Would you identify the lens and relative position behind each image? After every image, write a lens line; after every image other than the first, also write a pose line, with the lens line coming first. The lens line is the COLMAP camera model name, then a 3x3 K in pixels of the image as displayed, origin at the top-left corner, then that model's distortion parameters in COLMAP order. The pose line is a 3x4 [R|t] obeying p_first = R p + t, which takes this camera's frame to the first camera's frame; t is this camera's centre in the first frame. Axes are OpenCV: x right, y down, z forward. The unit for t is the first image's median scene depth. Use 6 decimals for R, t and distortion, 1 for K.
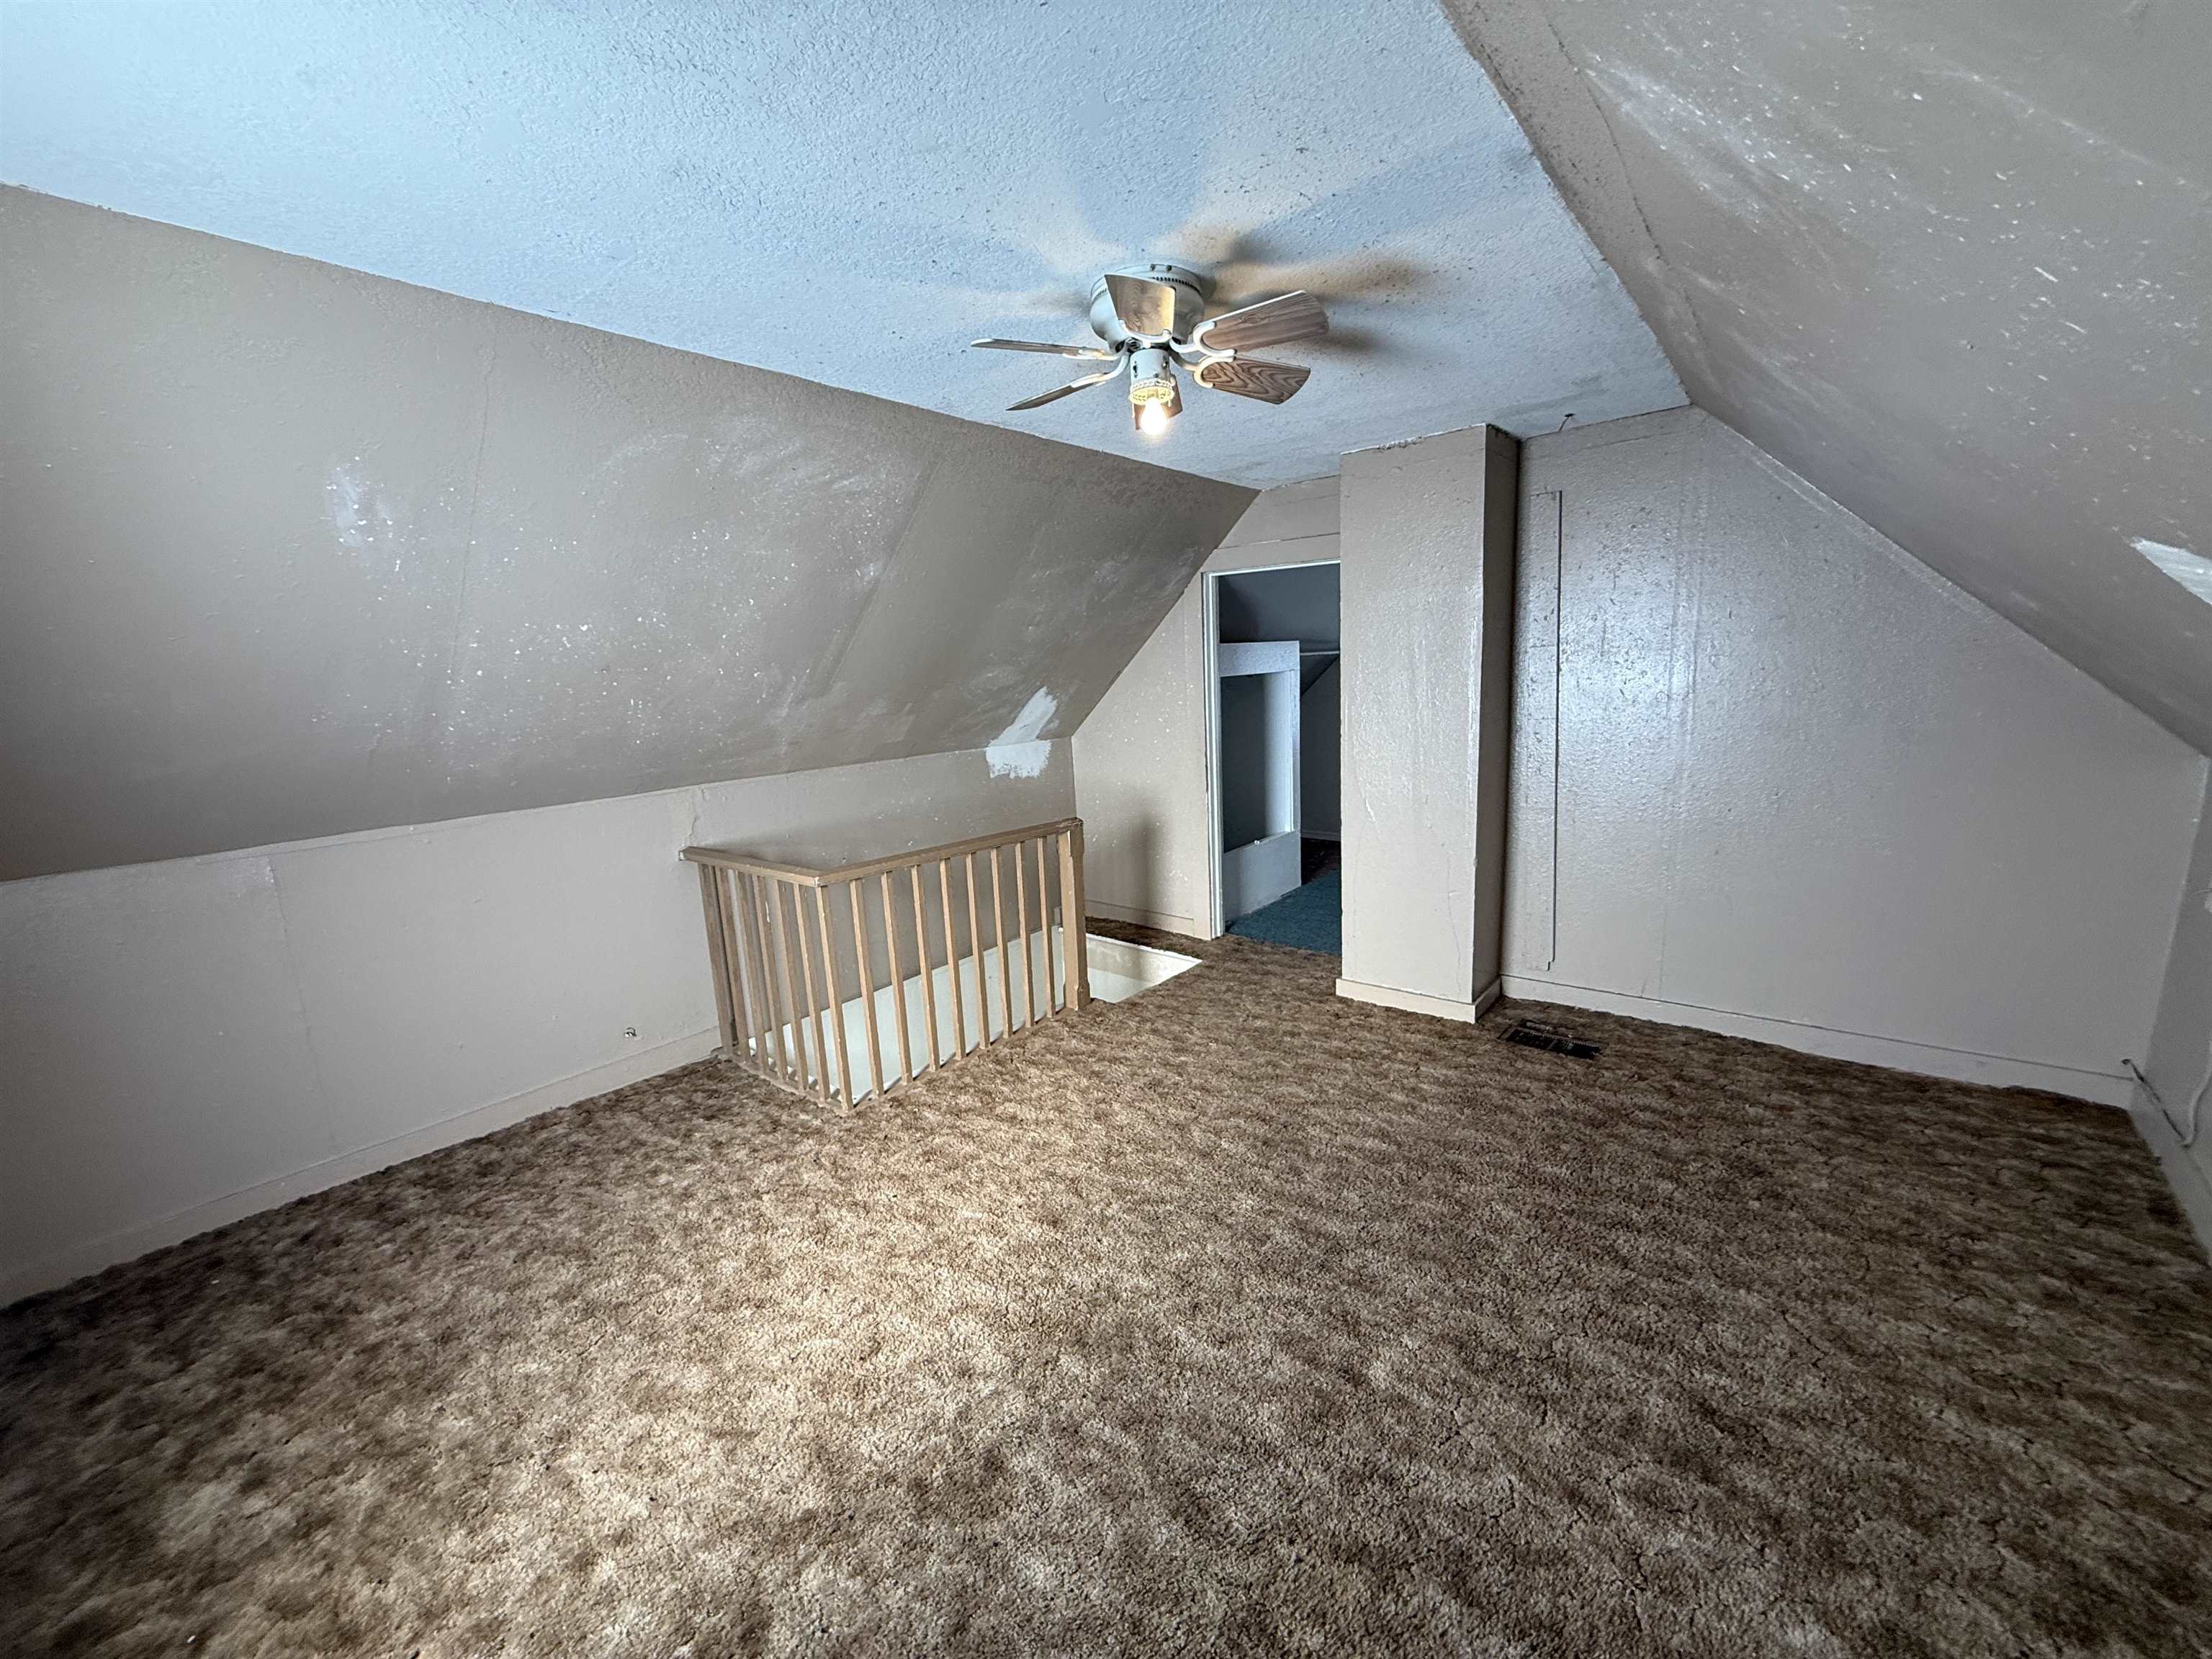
lens RADIAL K [[880.2, 0, 1110.3], [0, 880.2, 836.3], [0, 0, 1]] dist [0.001357, 0.000132]
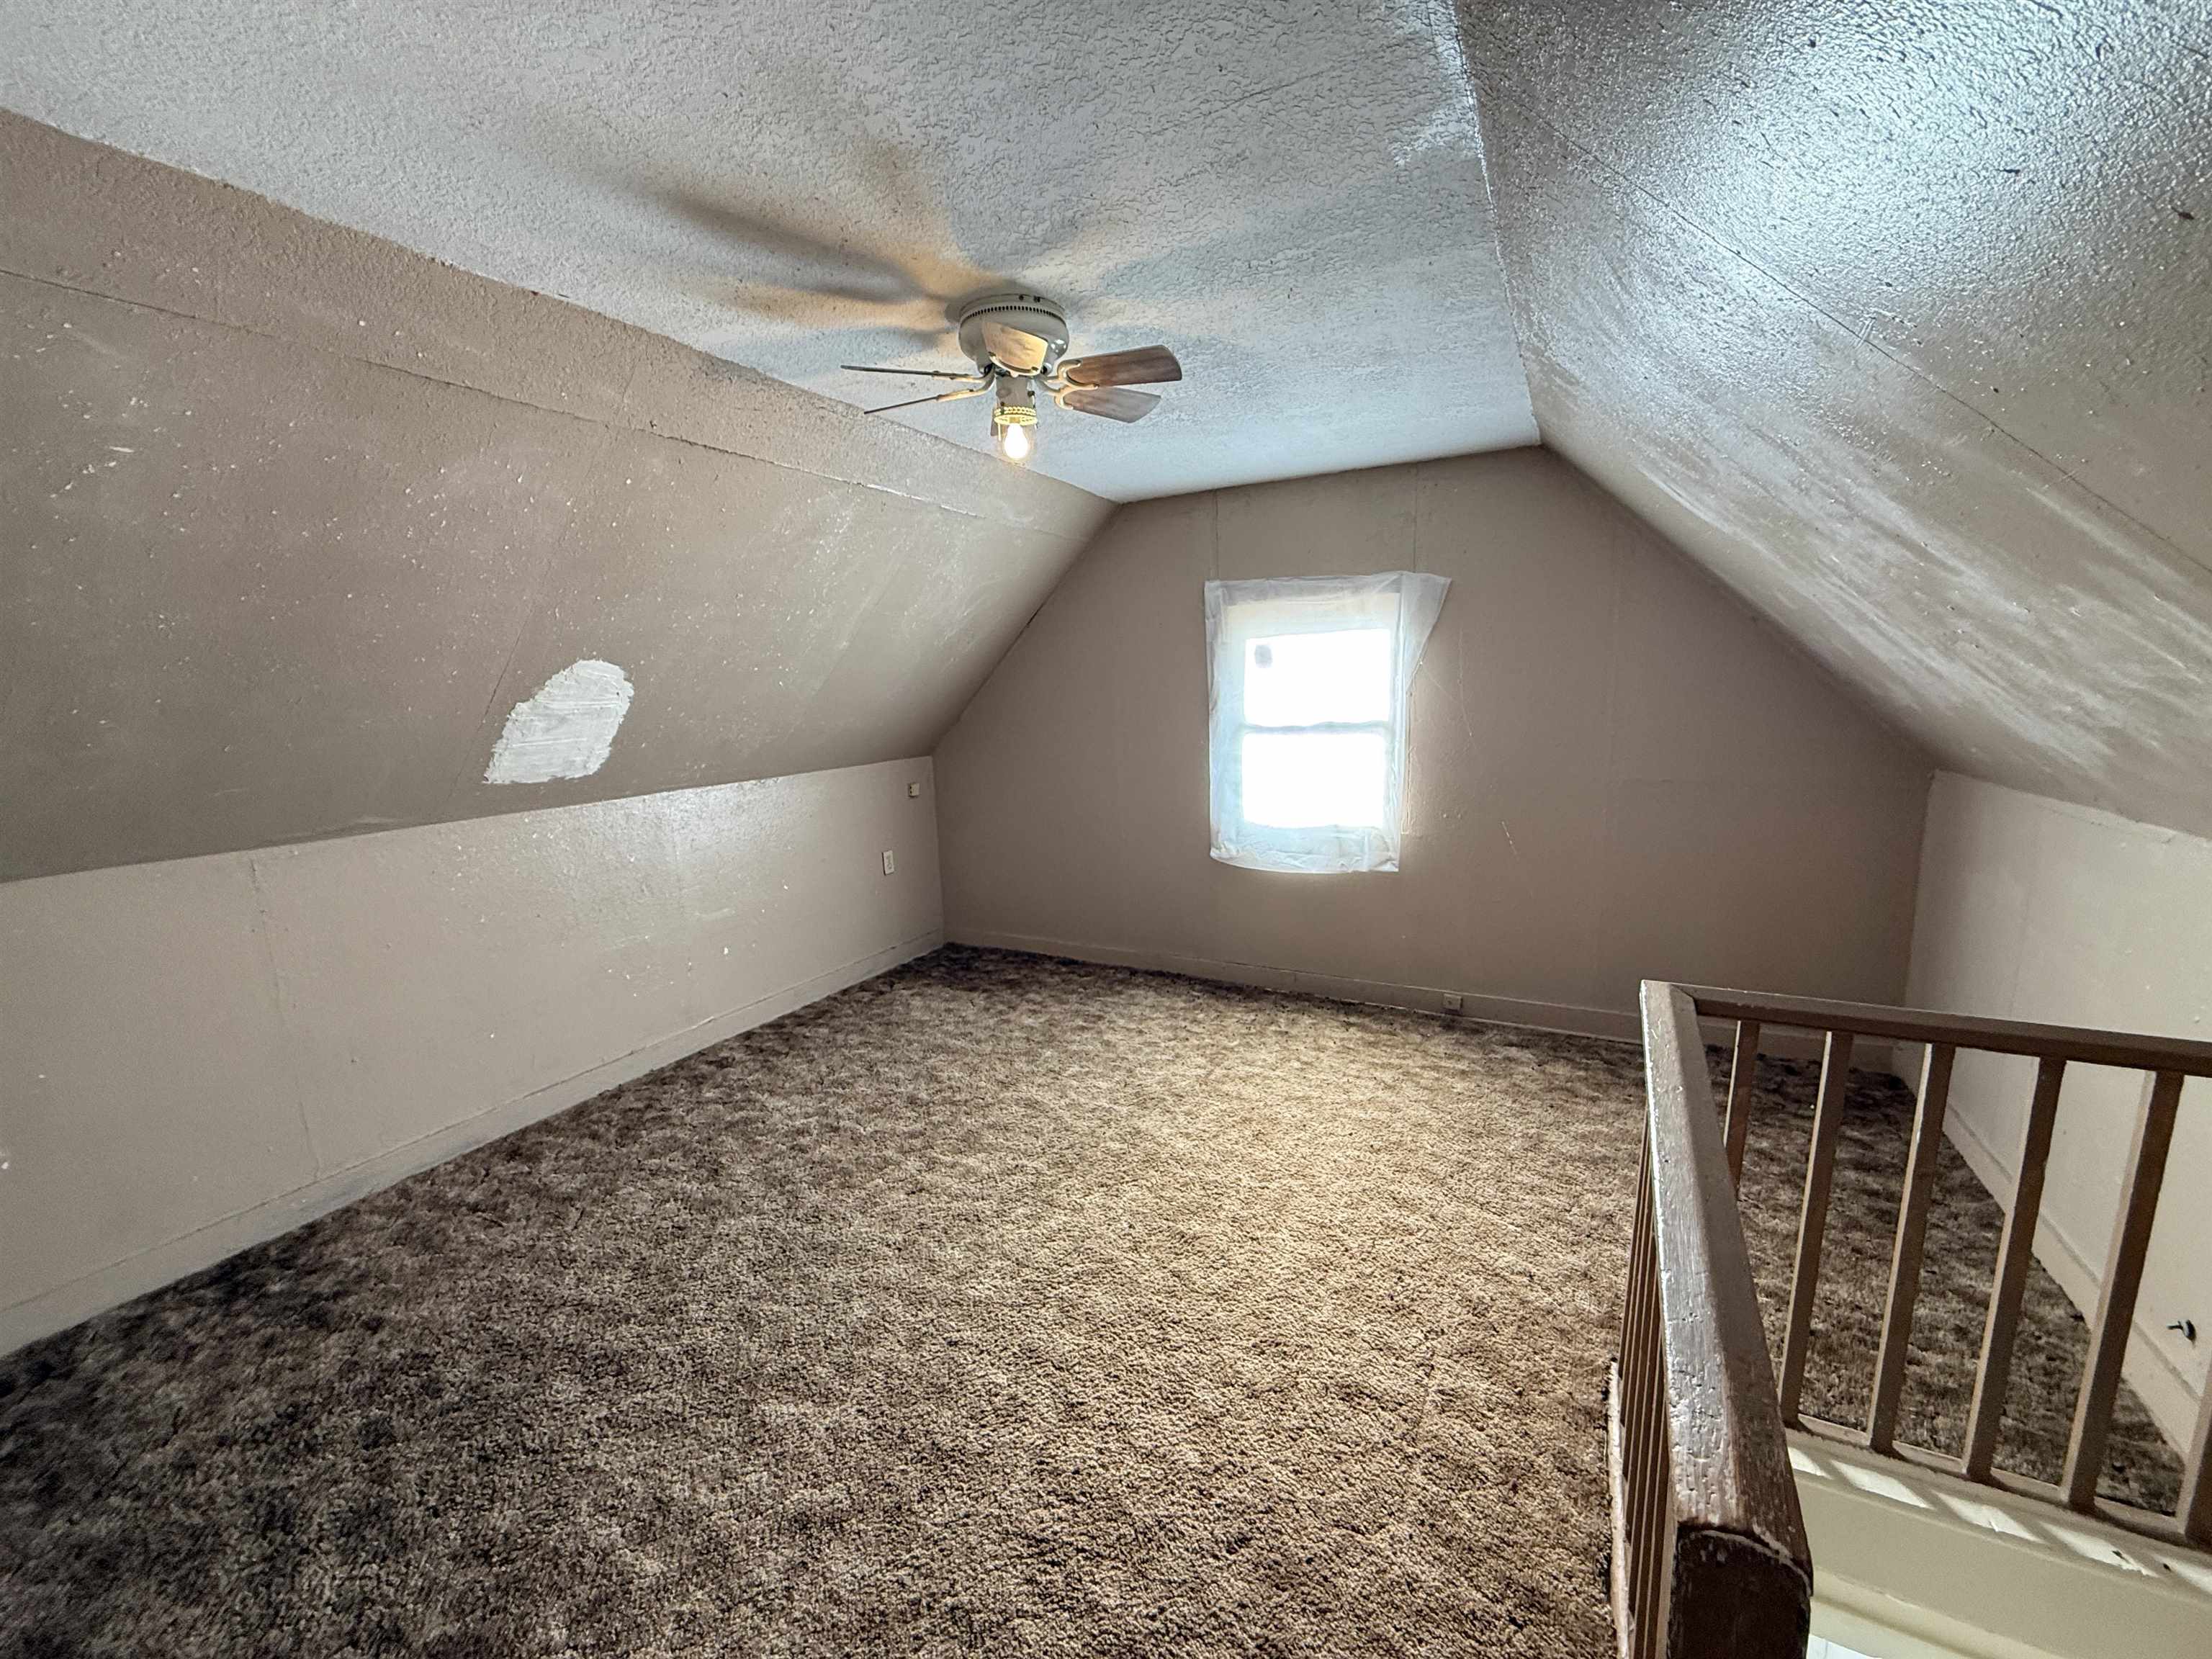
lens RADIAL K [[880.2, 0, 1104.9], [0, 880.2, 836.6], [0, 0, 1]] dist [0.001357, 0.000132]
pose [[-0.977482, 0.109512, -0.180375, 0.185774], [0.038722, 0.933363, 0.356839, -0.404407], [0.207434, 0.341820, -0.916586, 2.136467]]
